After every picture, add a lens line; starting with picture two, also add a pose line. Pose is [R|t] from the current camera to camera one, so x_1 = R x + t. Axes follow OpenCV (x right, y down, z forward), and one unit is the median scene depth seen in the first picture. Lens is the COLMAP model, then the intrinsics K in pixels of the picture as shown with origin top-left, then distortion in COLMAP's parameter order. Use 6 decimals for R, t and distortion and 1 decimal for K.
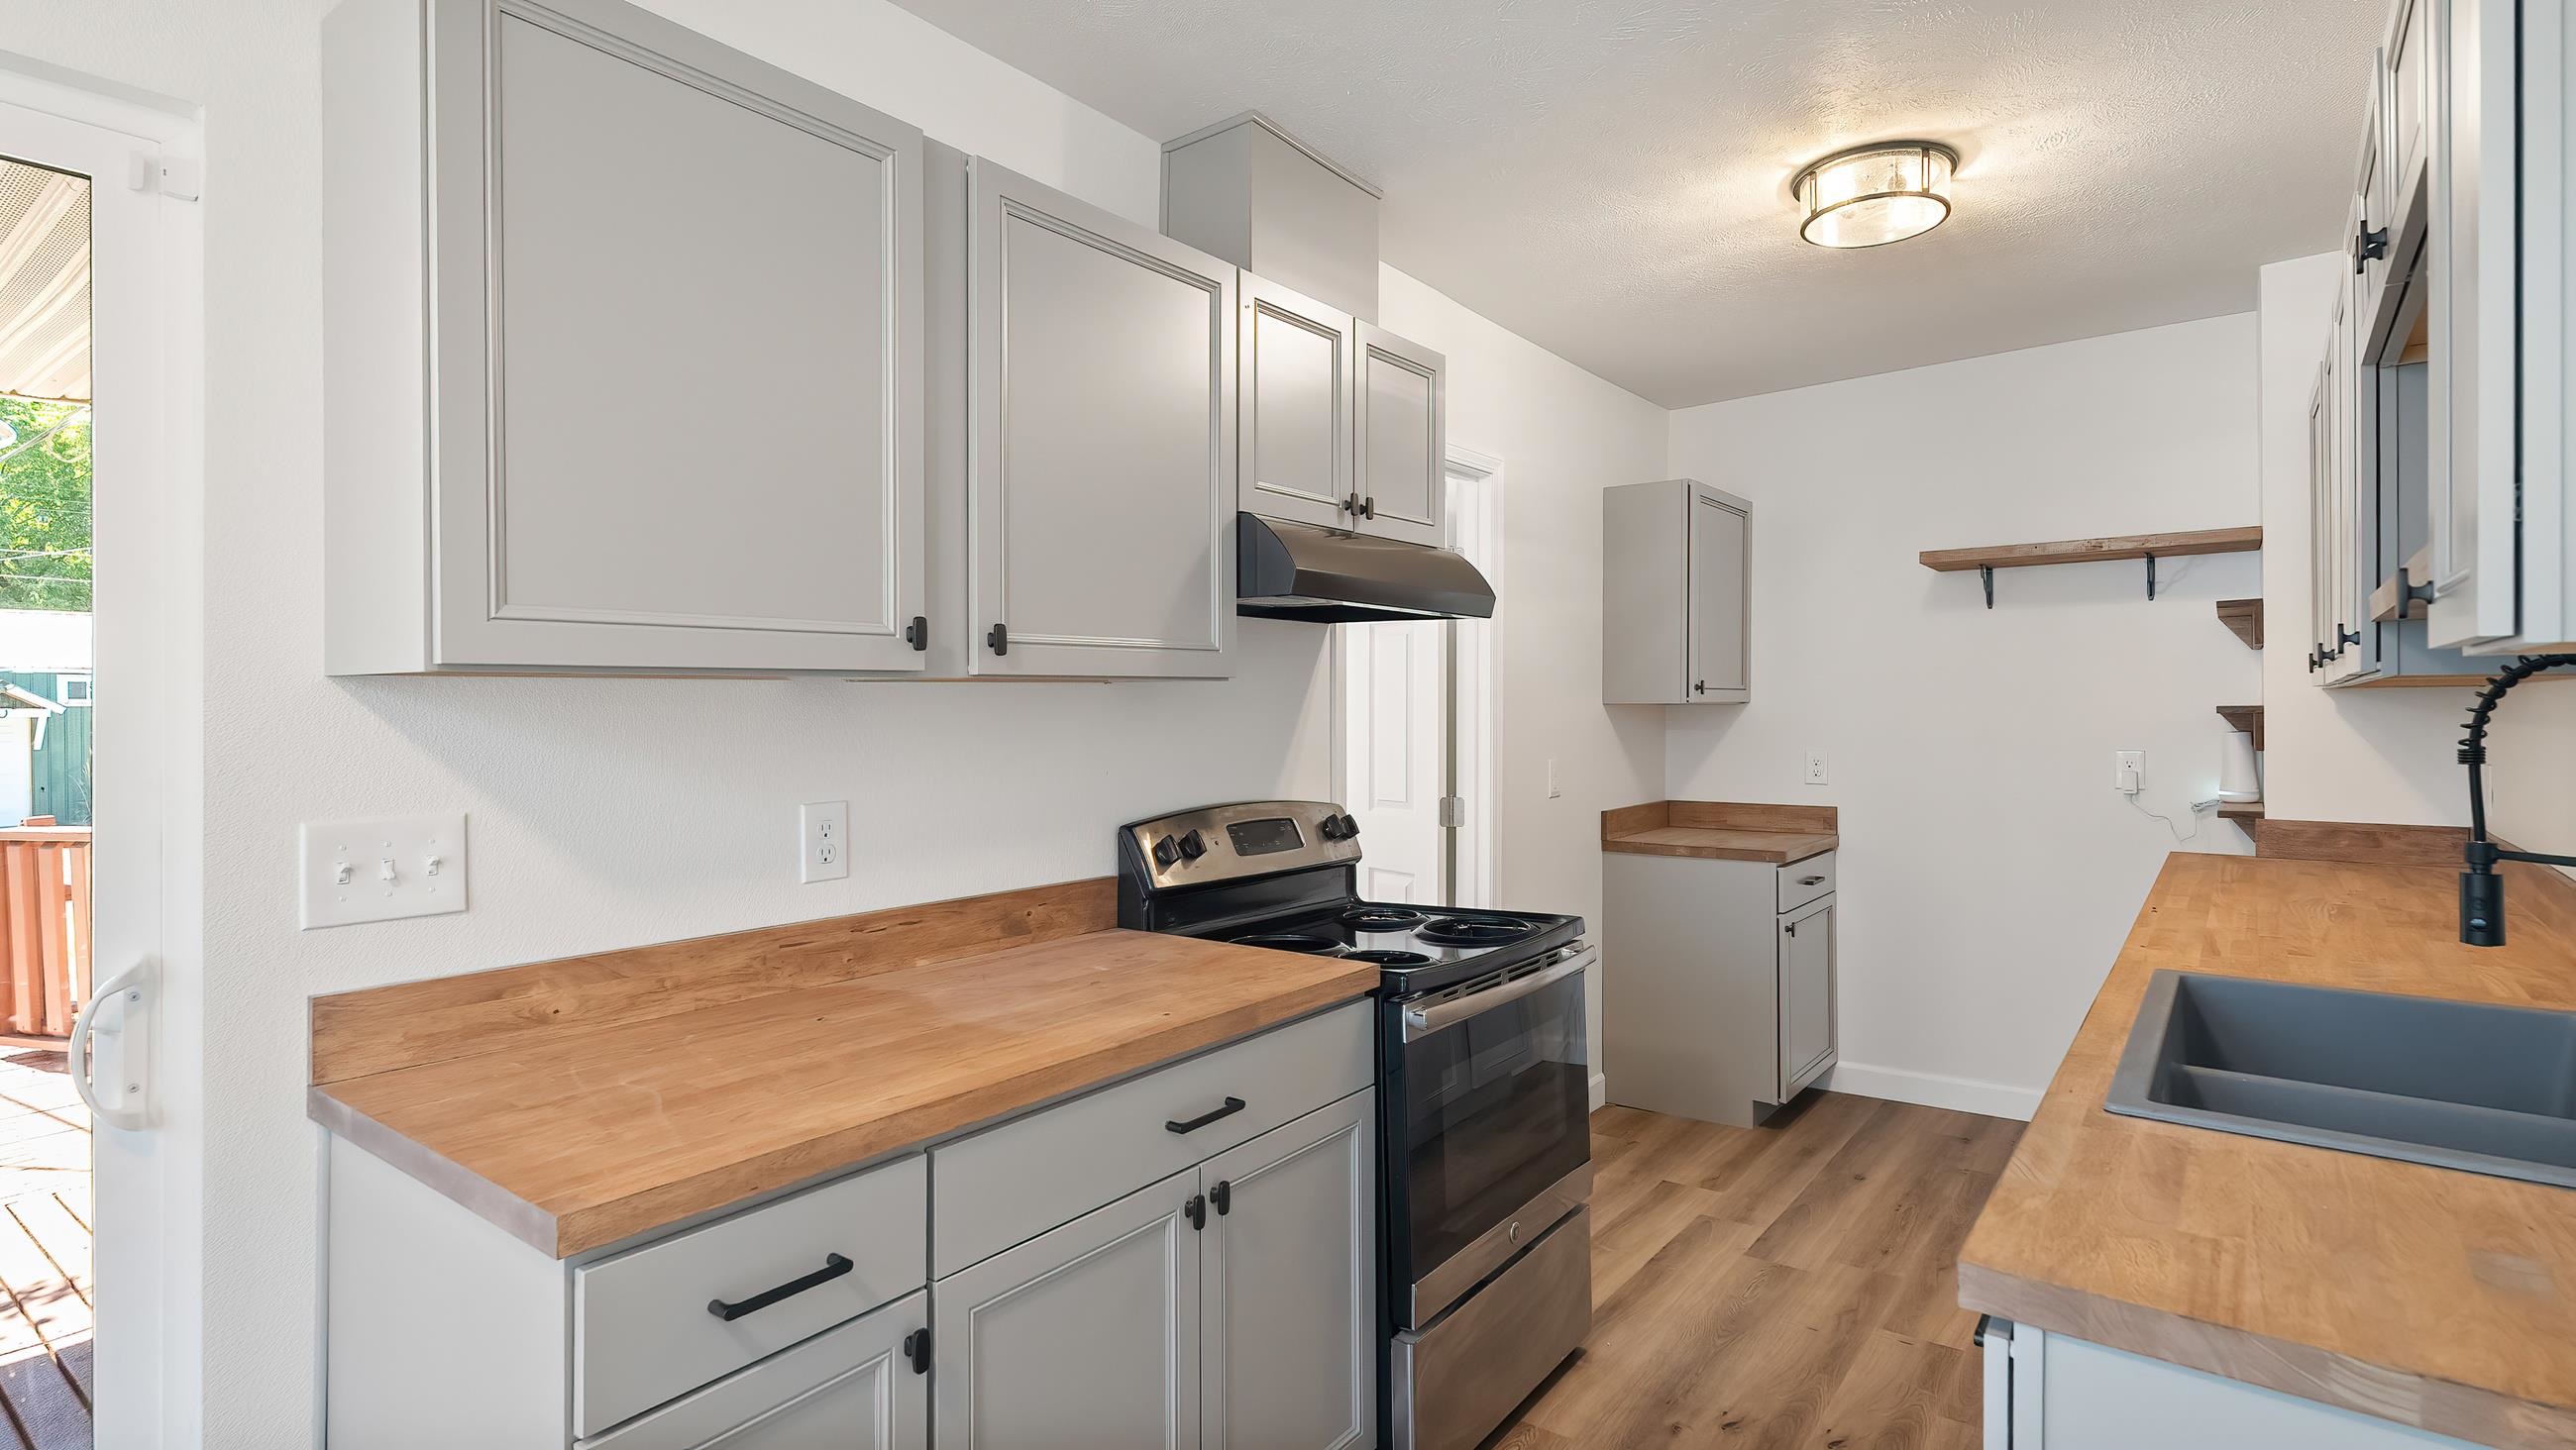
lens RADIAL K [[1306.7, 0, 1304.2], [0, 1306.7, 704.3], [0, 0, 1]] dist [-0.004536, 0.002816]
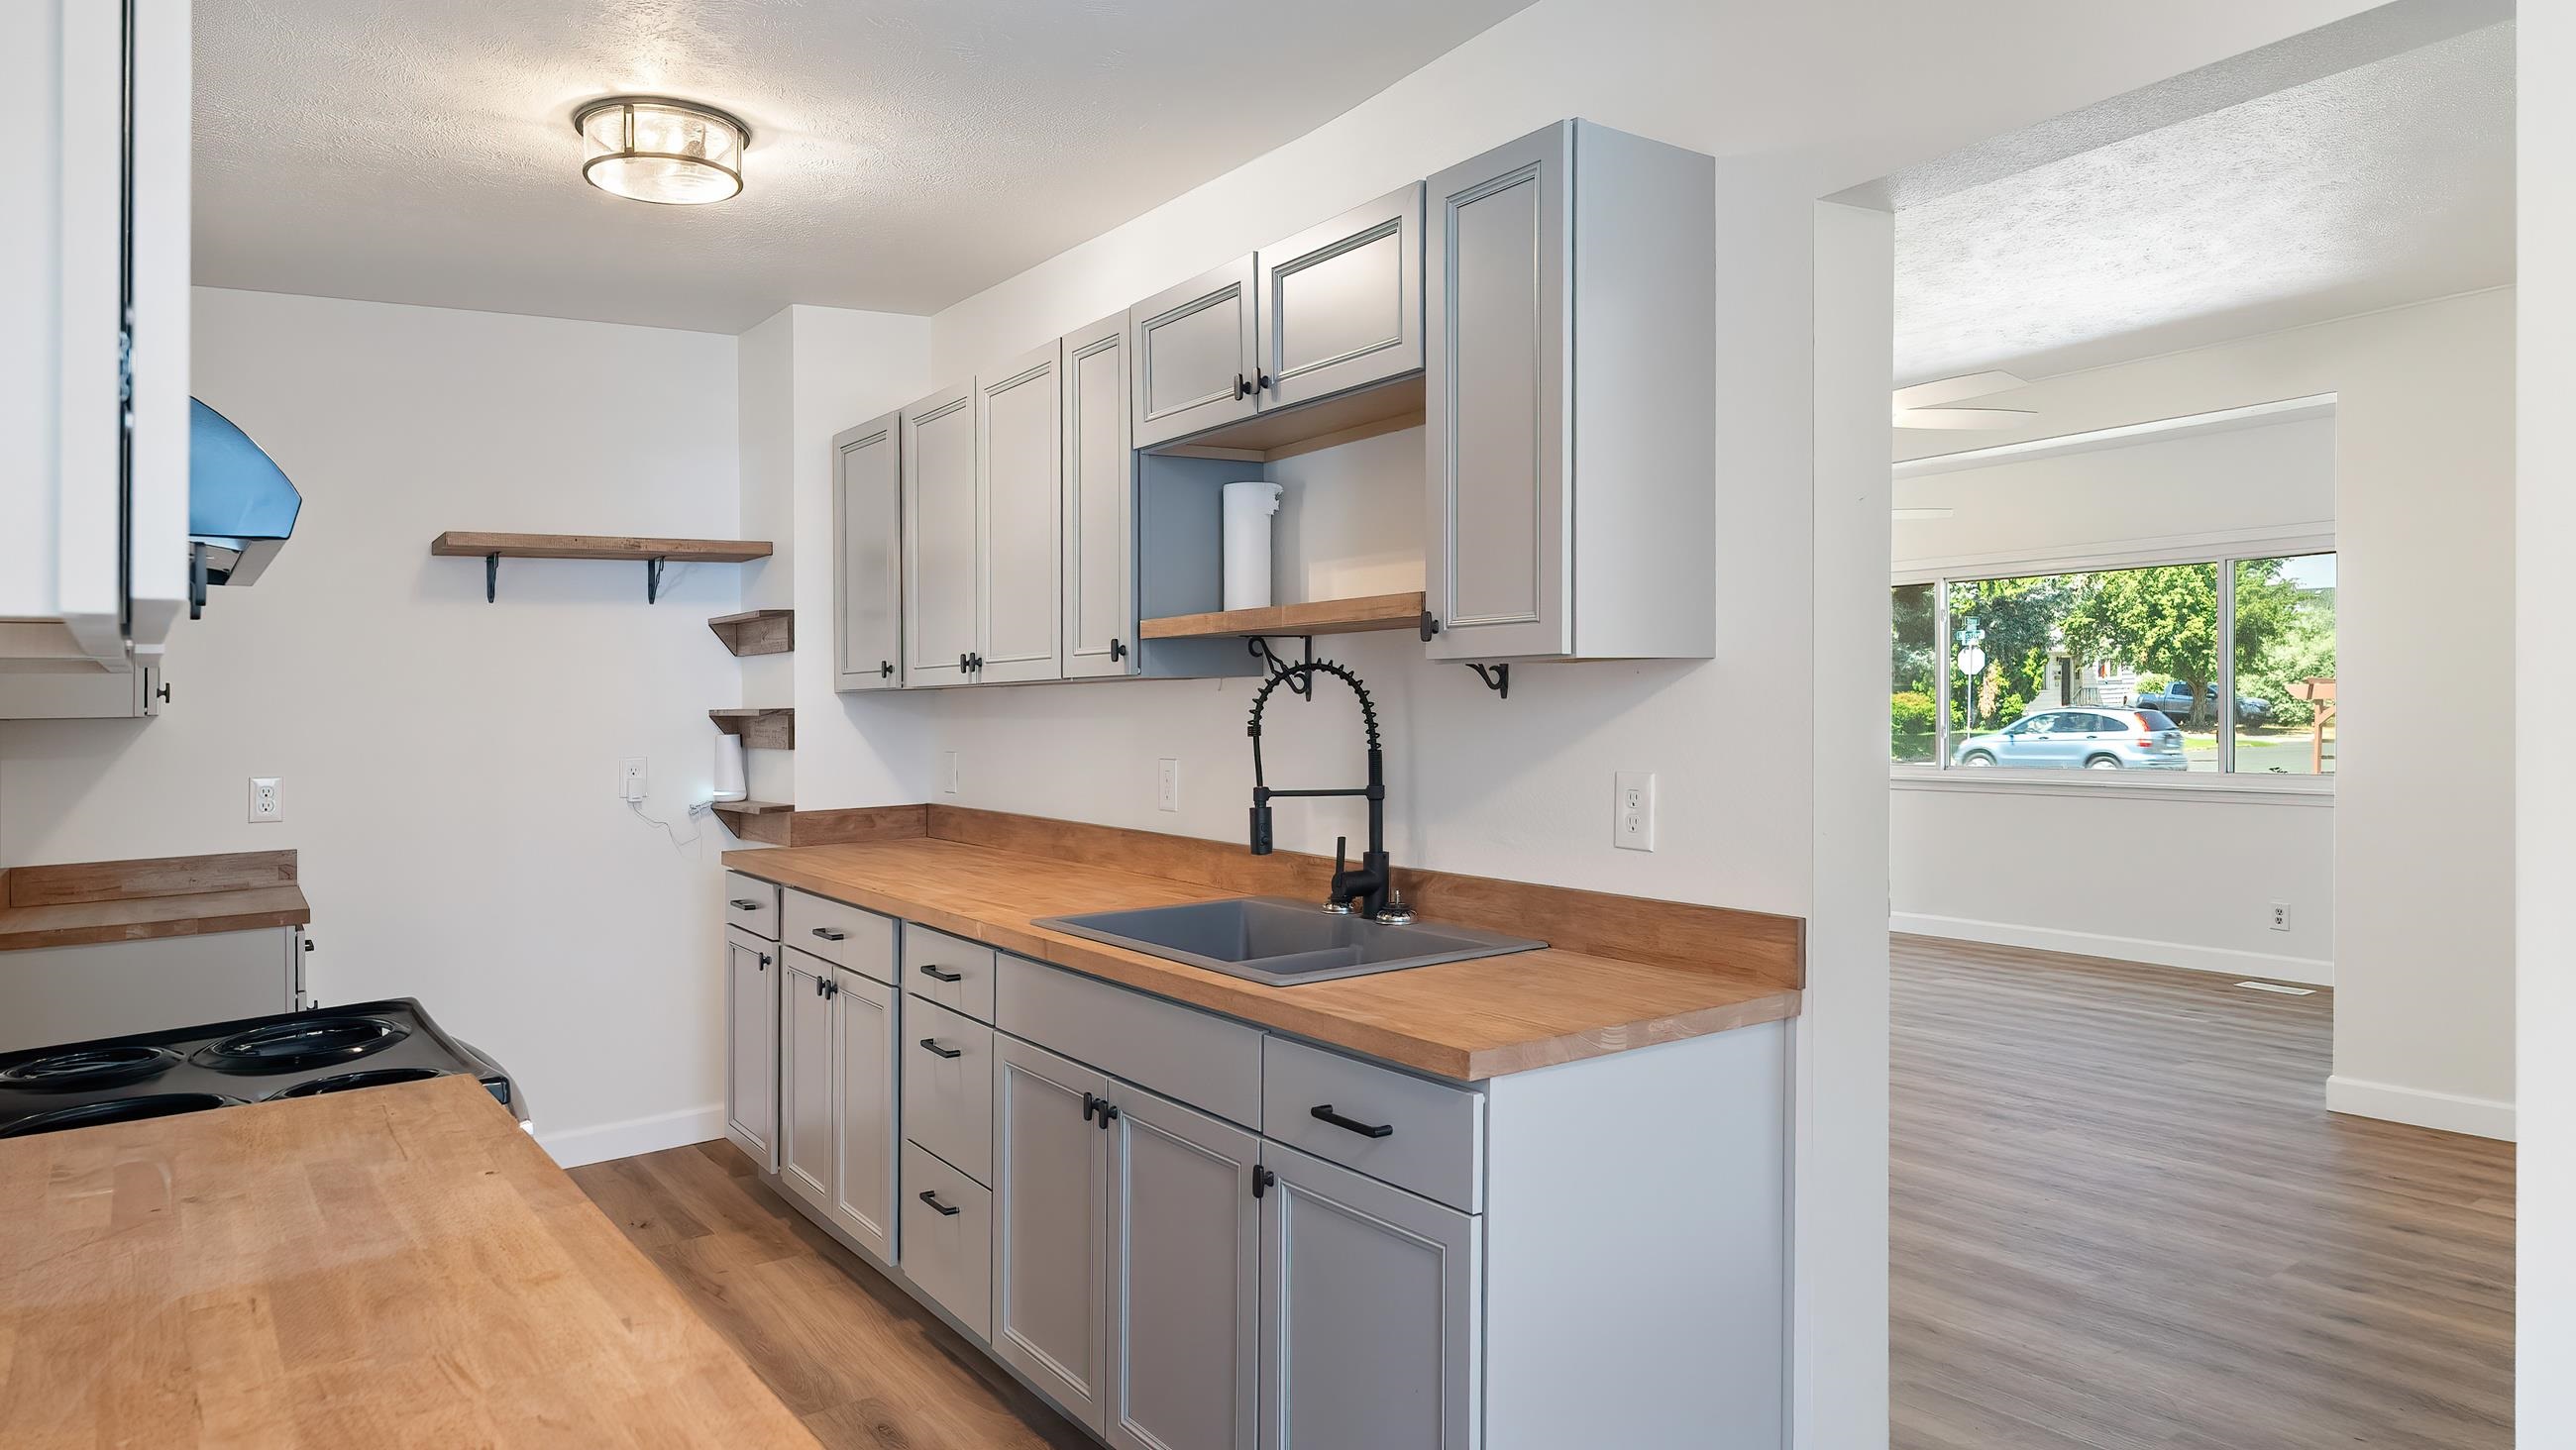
lens RADIAL K [[1592.4, 0, 1330.0], [0, 1592.4, 718.0], [0, 0, 1]] dist [0.005533, -0.001632]
pose [[0.271466, -0.015515, 0.962323, -0.784828], [0.018941, 0.999763, 0.010776, 0.006090], [-0.962262, 0.015302, 0.271695, 0.375601]]
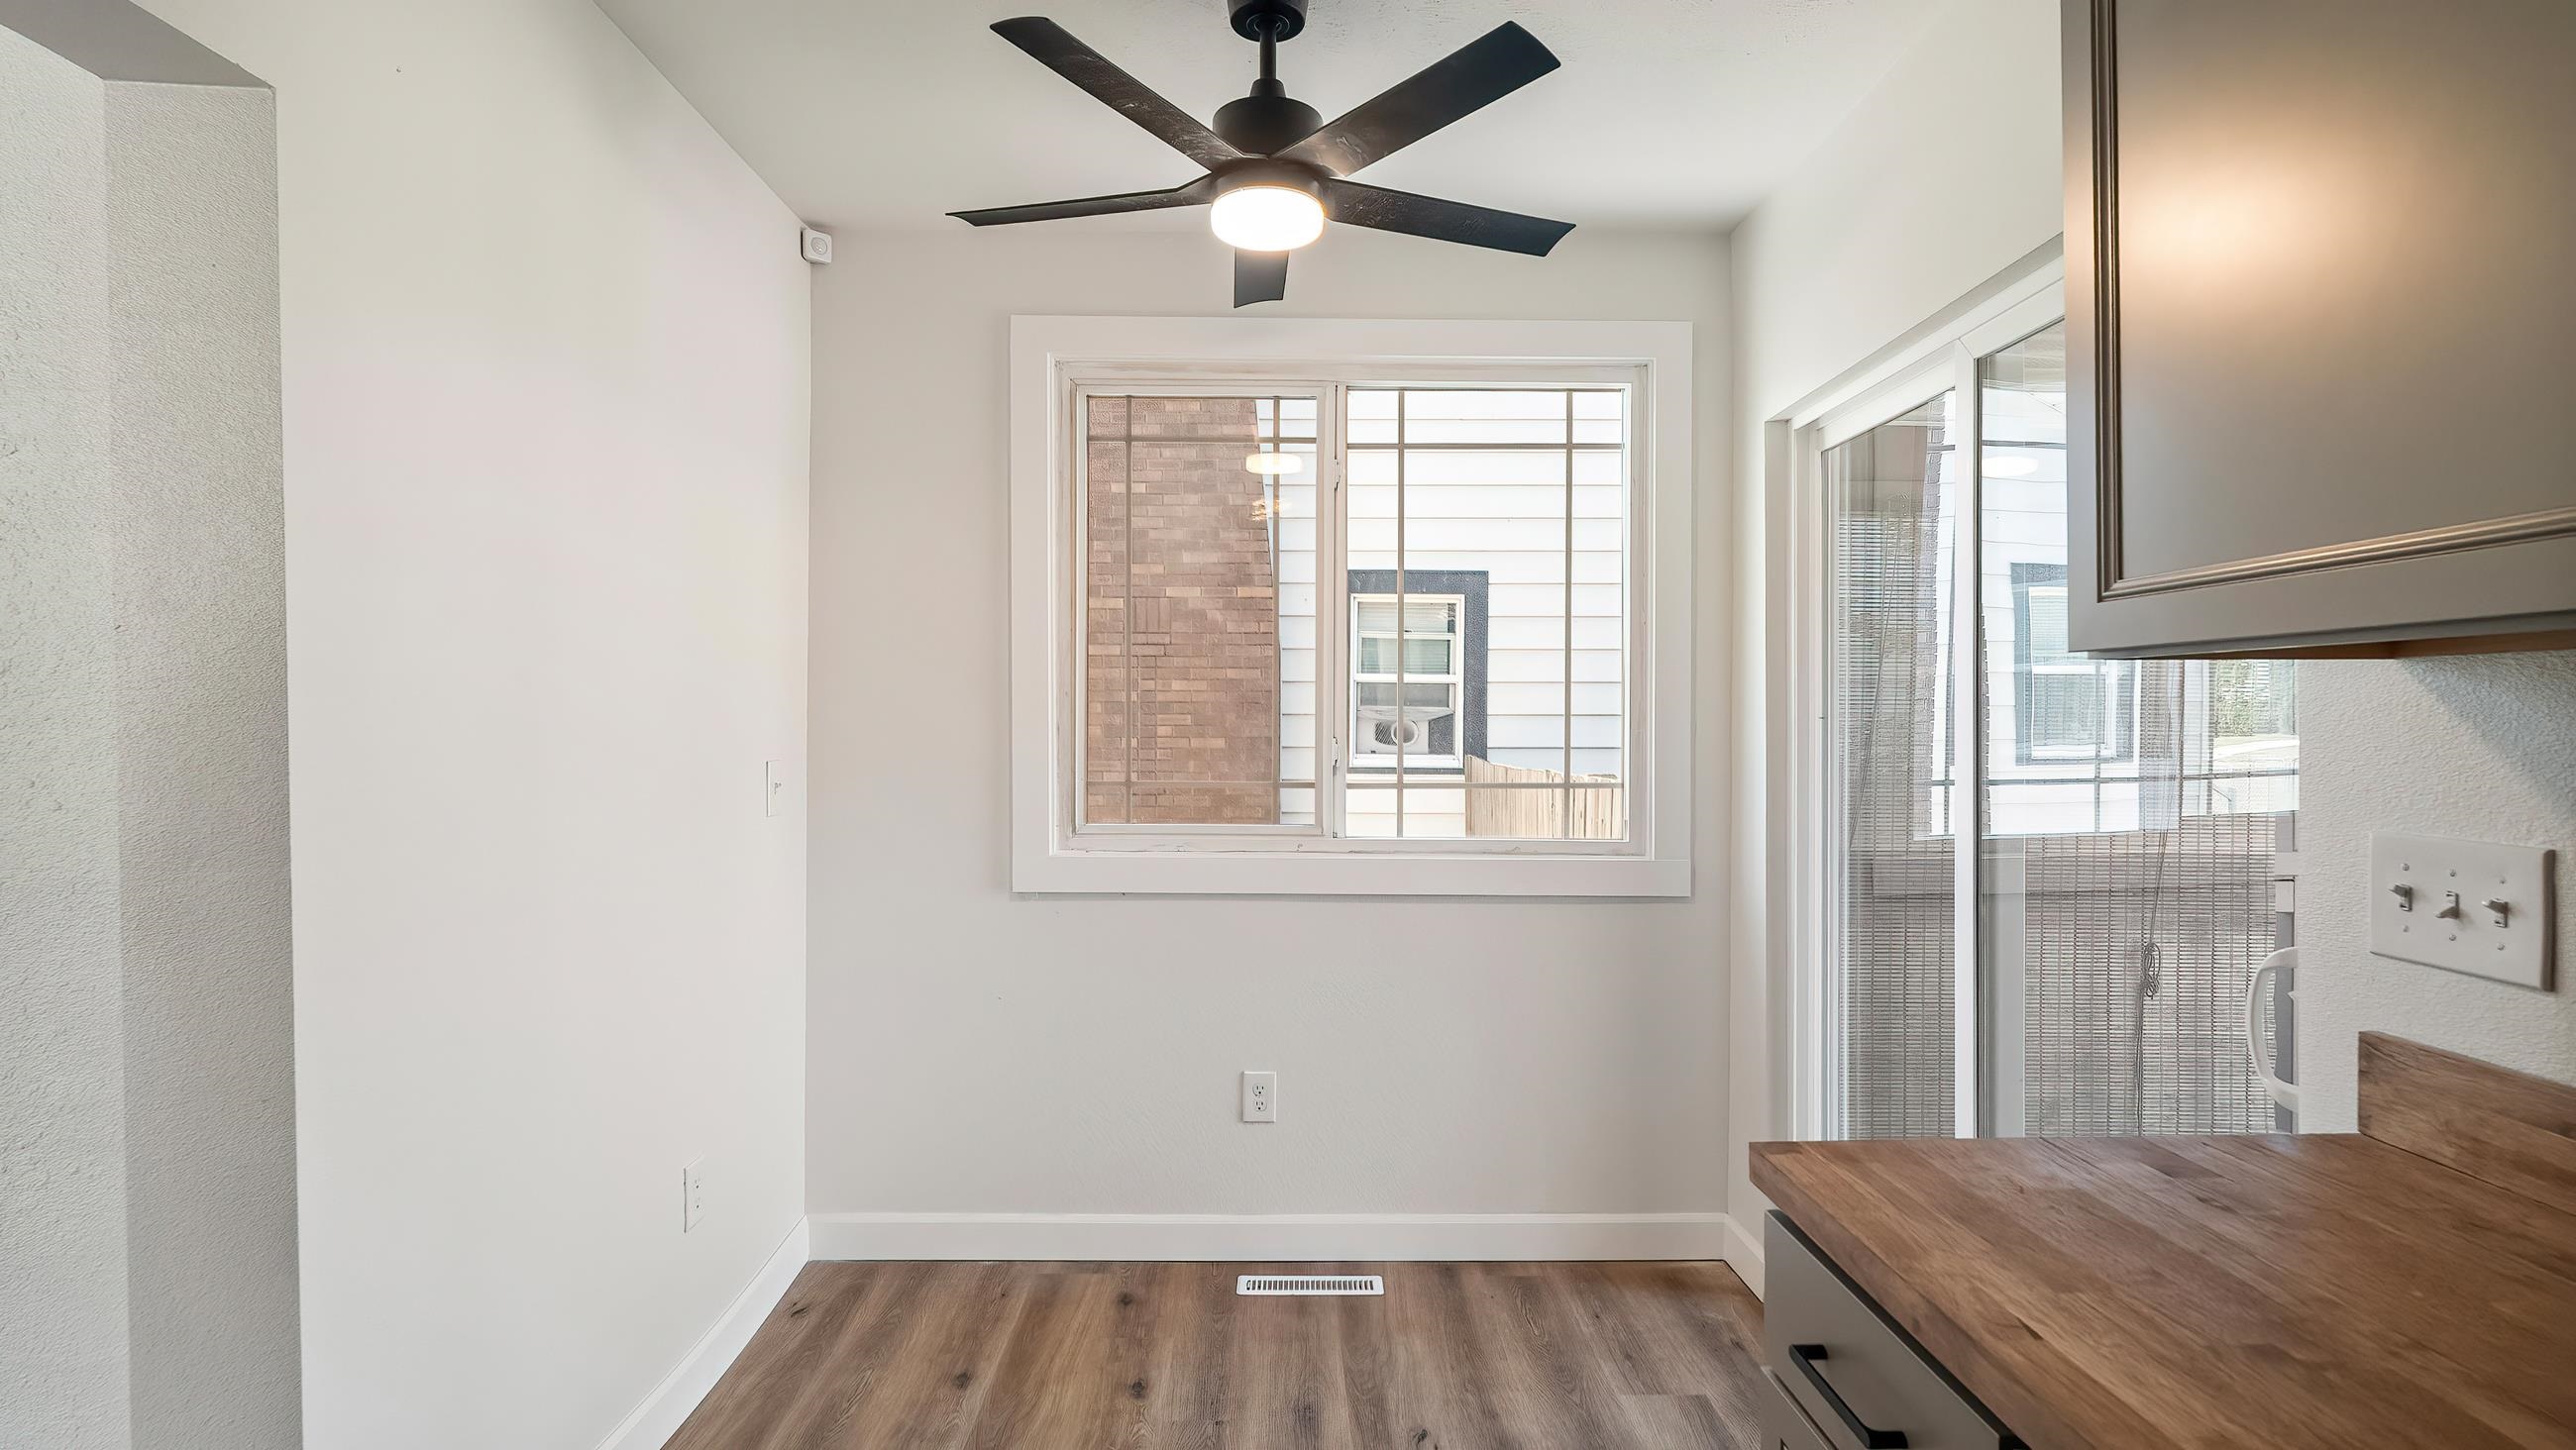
lens RADIAL K [[1221.9, 0, 1277.9], [0, 1221.9, 719.8], [0, 0, 1]] dist [0.002612, -0.000154]
pose [[-0.788480, 0.009425, -0.614988, 0.258255], [-0.000145, 0.999880, 0.015511, 0.004707], [0.615060, 0.012319, -0.788384, 1.007440]]
